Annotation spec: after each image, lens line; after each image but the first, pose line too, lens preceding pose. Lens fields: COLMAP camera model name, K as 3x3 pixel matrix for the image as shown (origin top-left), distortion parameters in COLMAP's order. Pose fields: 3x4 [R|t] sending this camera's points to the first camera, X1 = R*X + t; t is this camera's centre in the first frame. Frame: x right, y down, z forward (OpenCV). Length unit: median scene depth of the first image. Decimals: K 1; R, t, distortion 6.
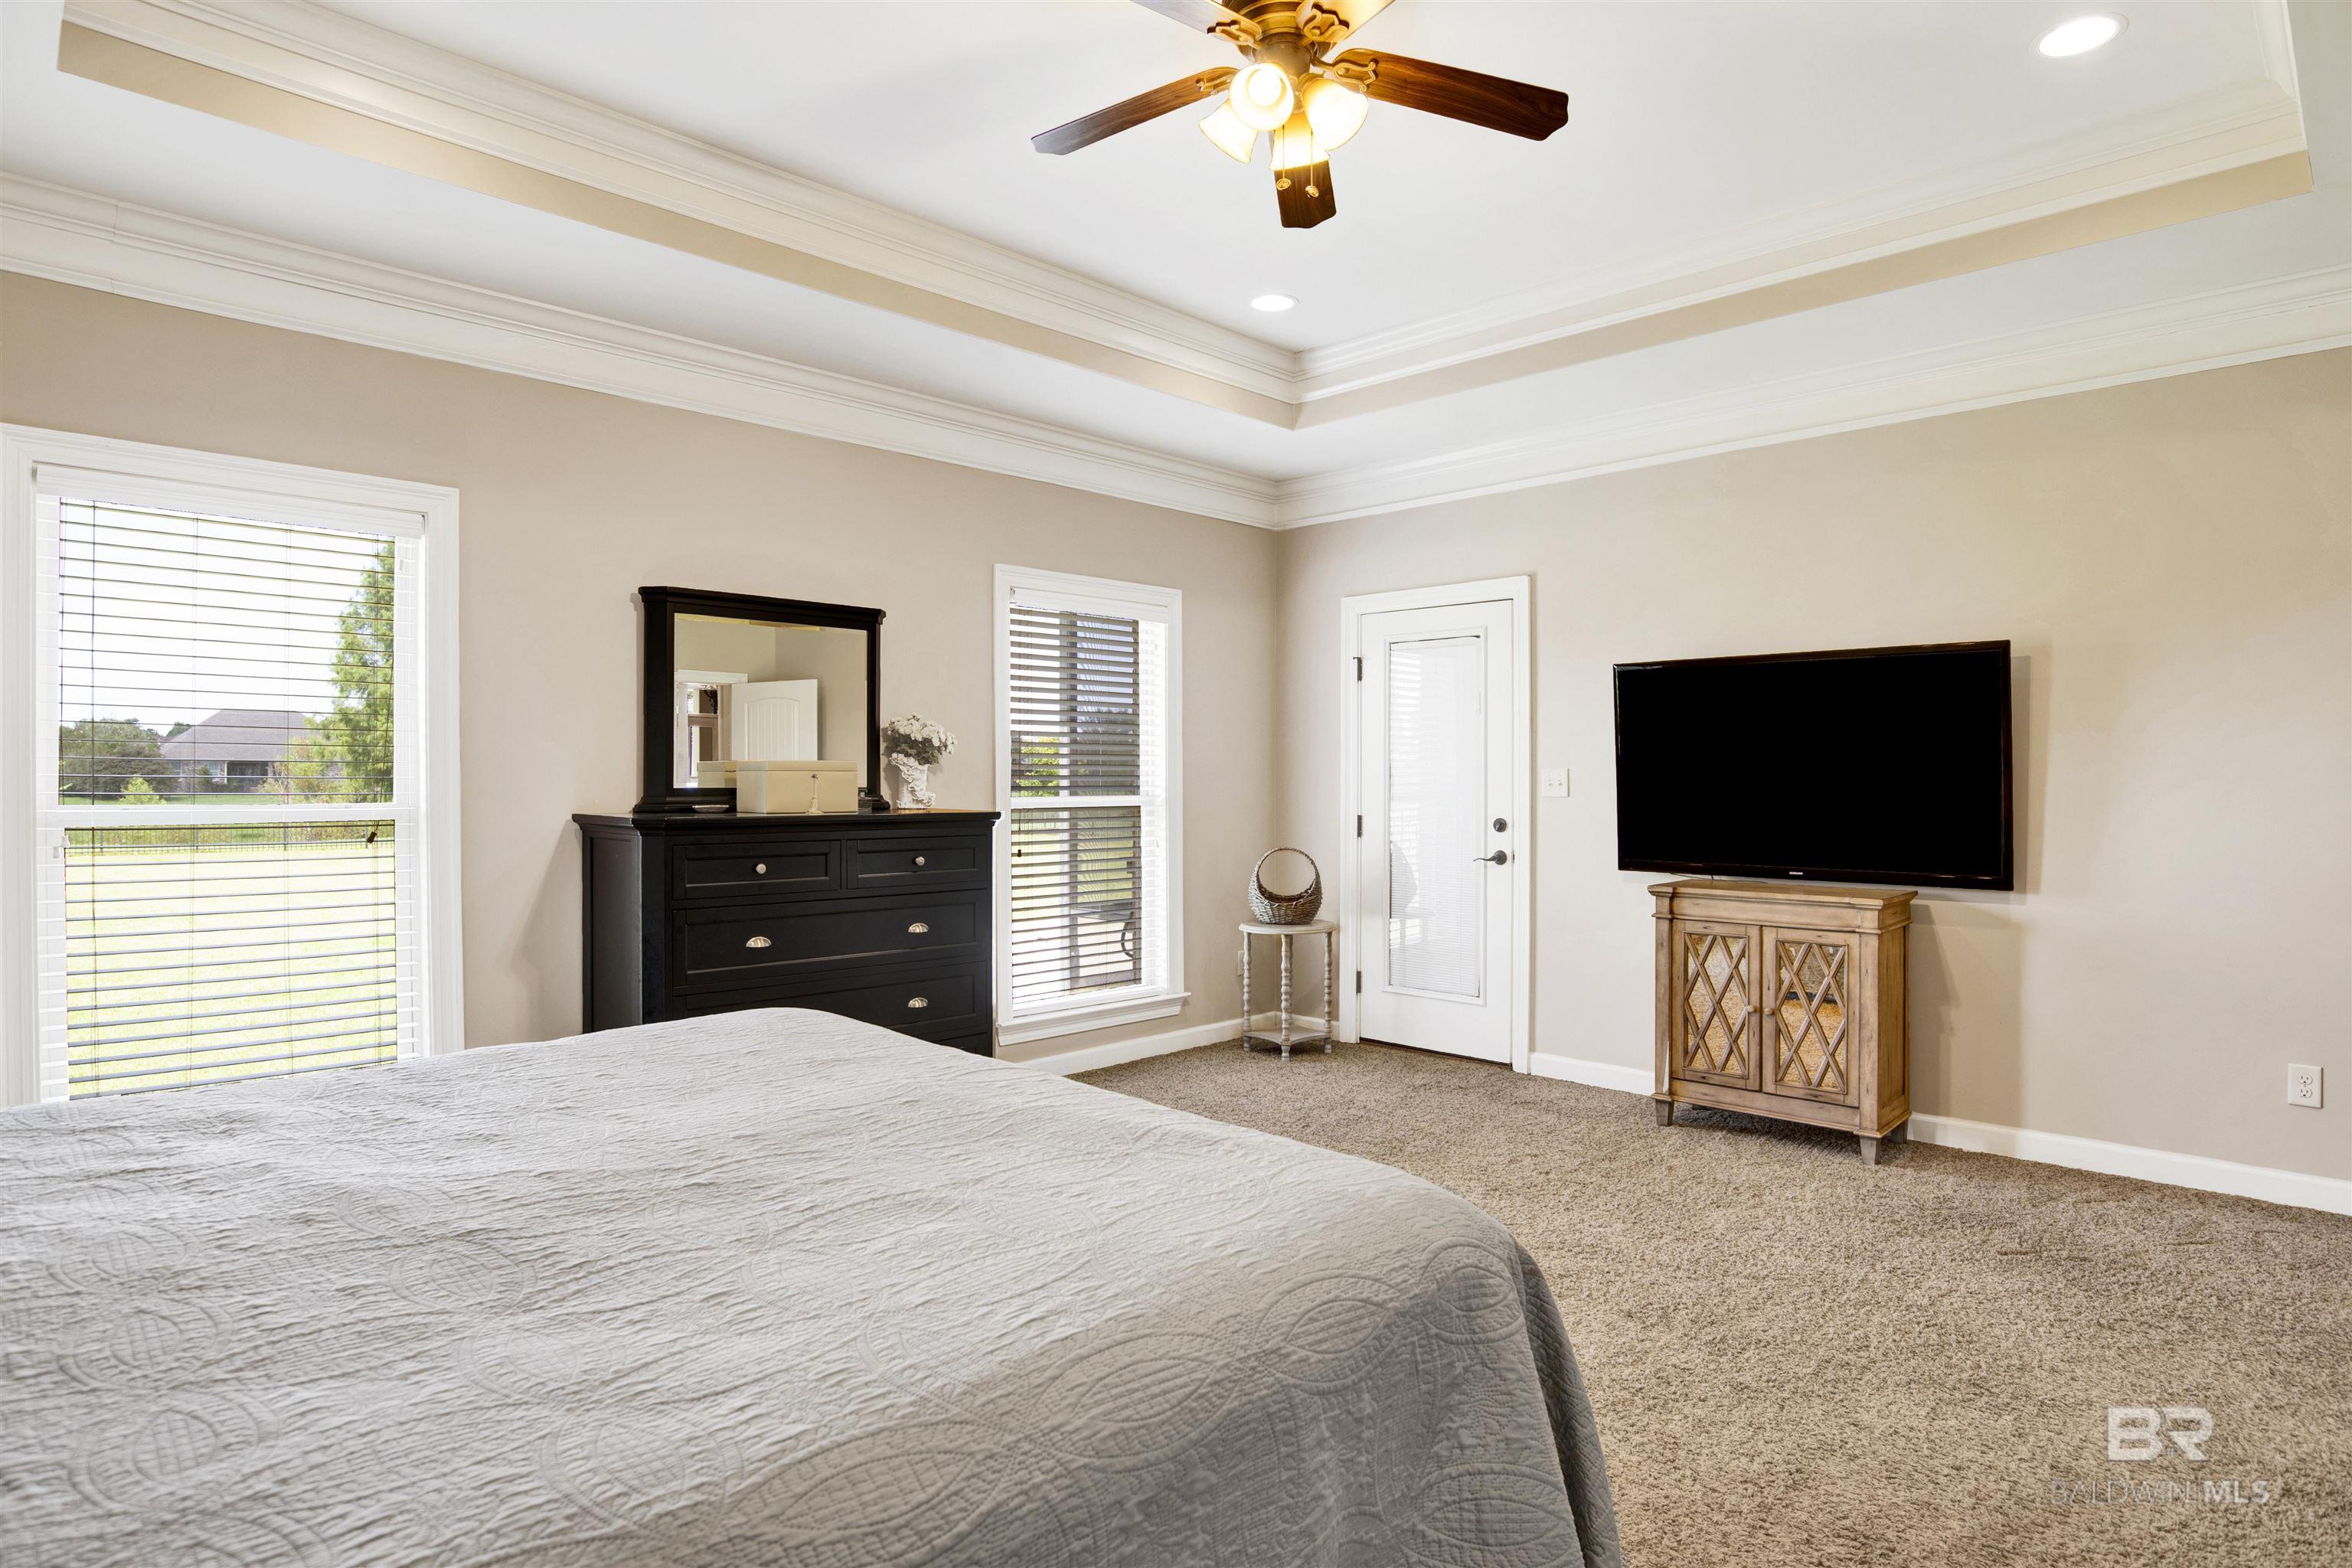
lens RADIAL K [[1254.5, 0, 1189.3], [0, 1254.5, 781.6], [0, 0, 1]] dist [-0.072905, 0.038222]
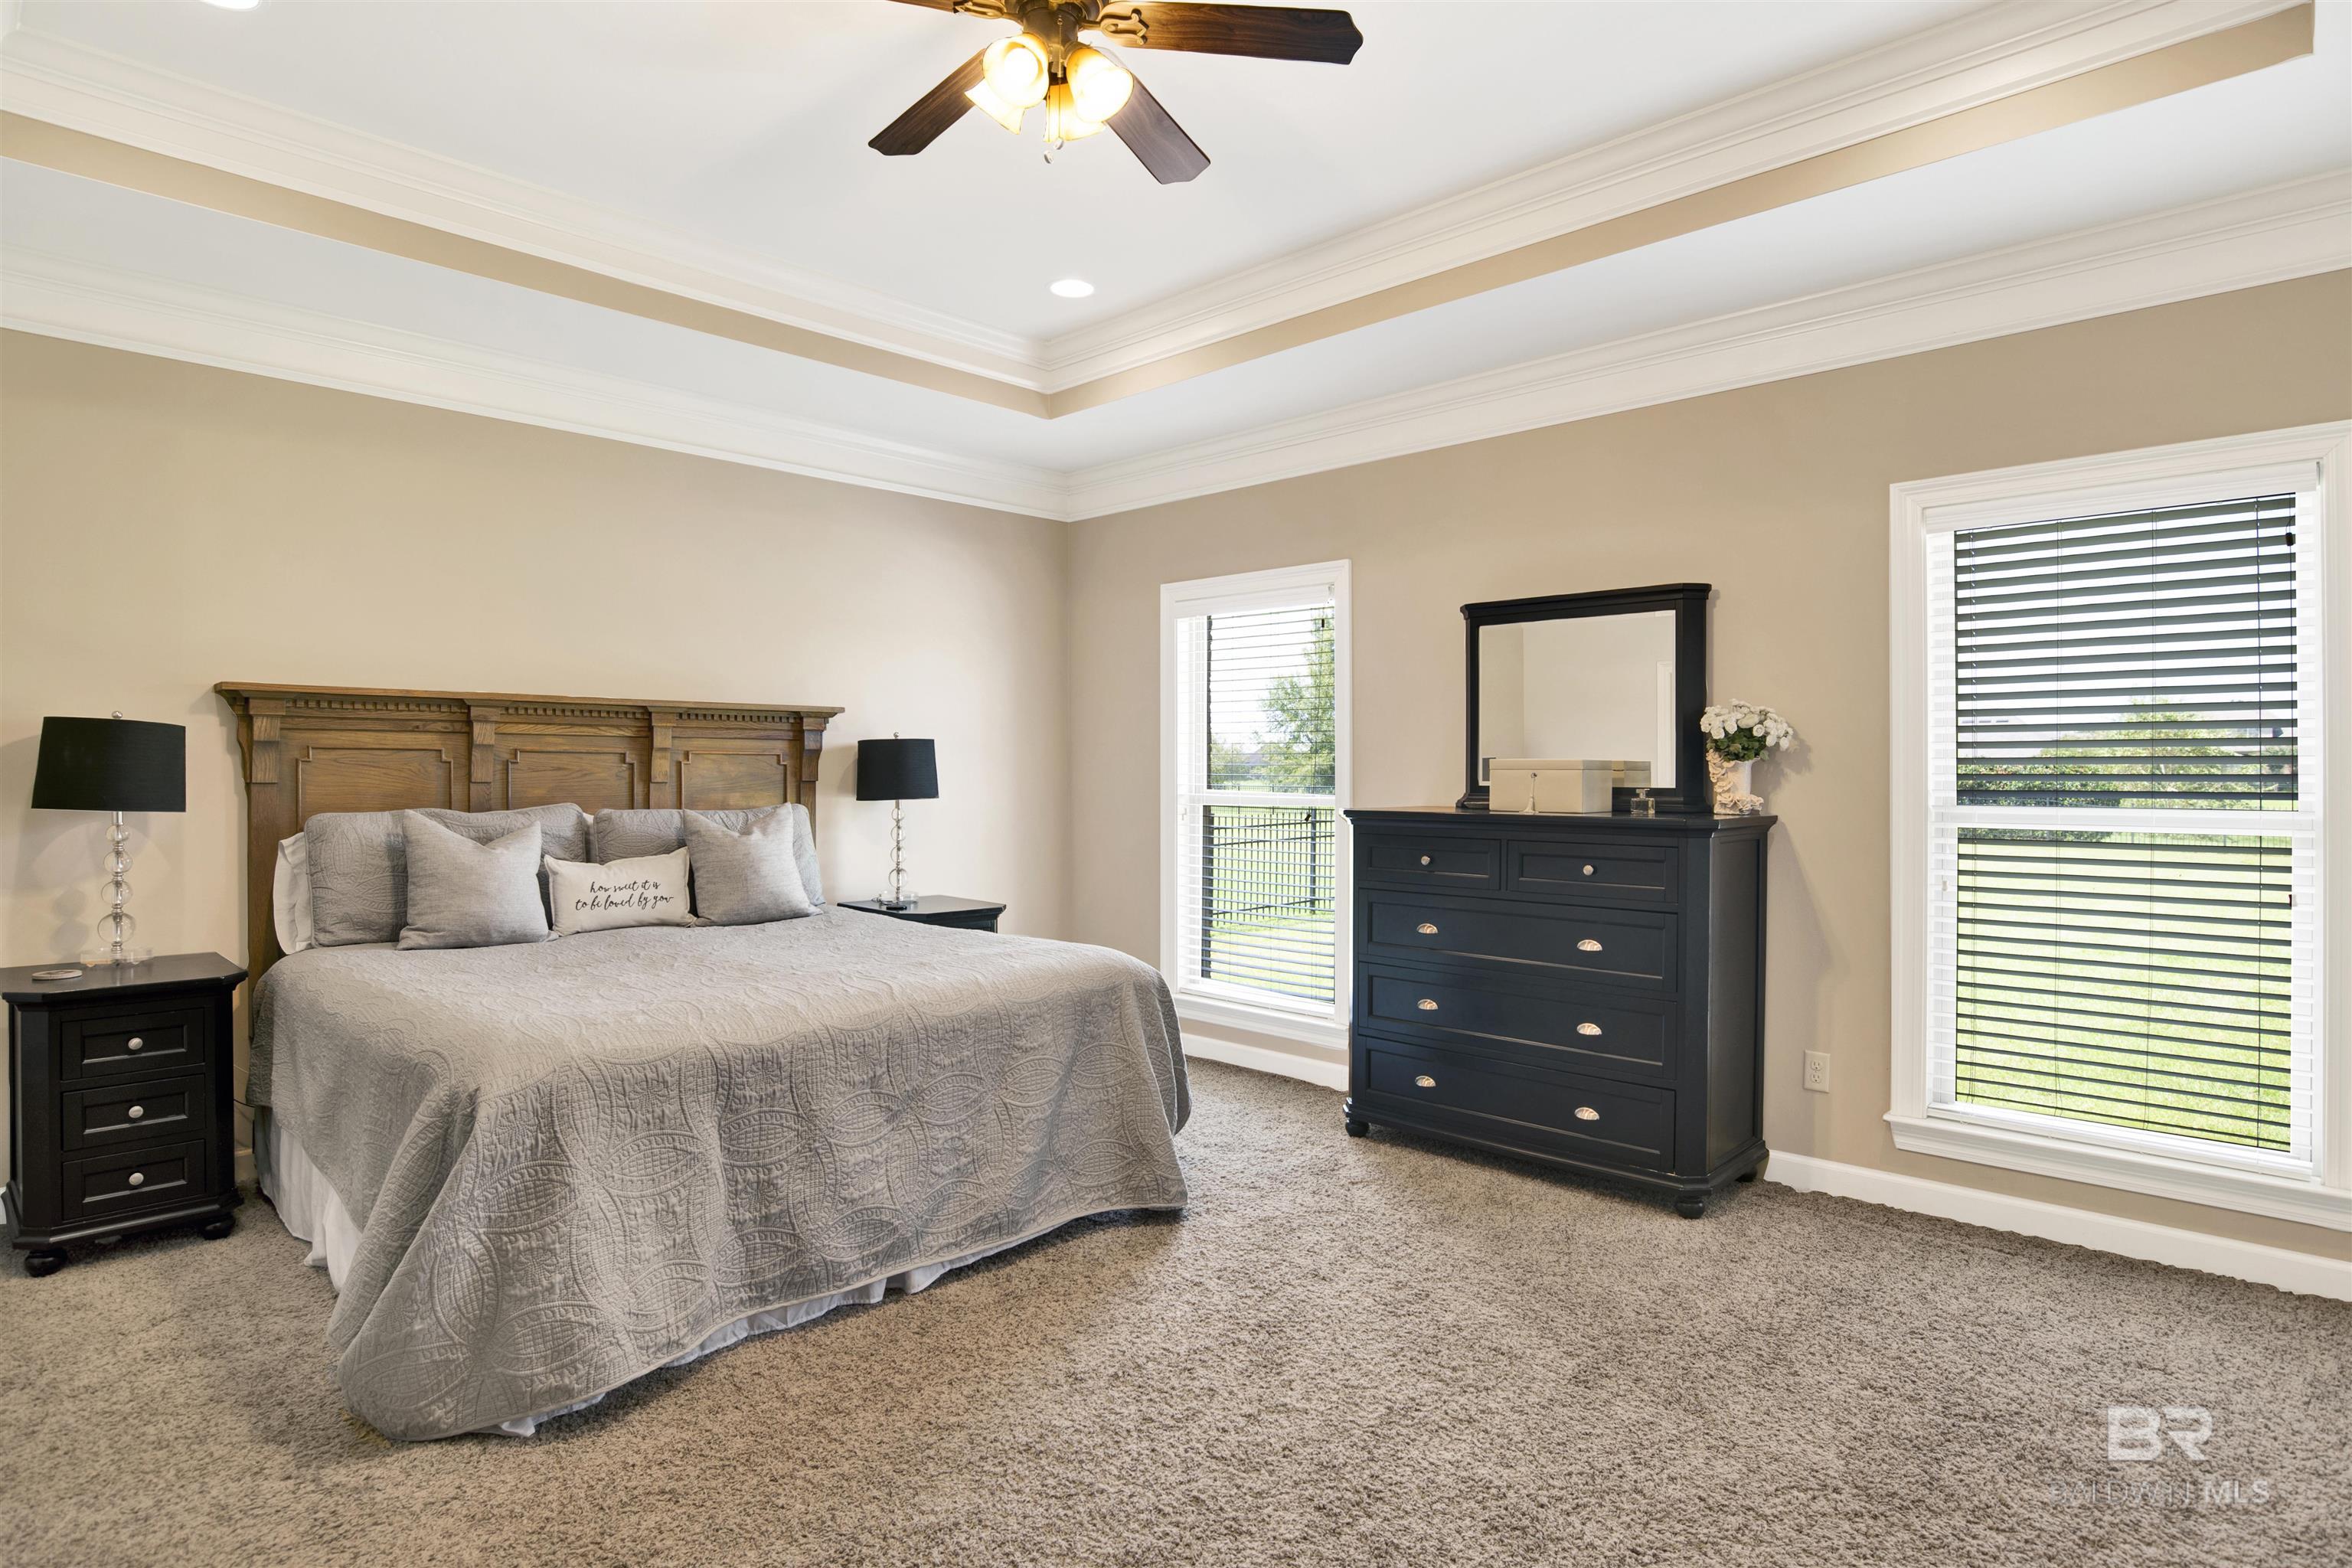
lens RADIAL K [[1316.7, 0, 1176.0], [0, 1316.7, 784.0], [0, 0, 1]] dist [-0.077197, 0.041695]
pose [[0.016772, 0.006423, -0.999839, 0.733965], [-0.007887, 0.999949, 0.006291, -0.001634], [0.999828, 0.007780, 0.016821, 0.713474]]
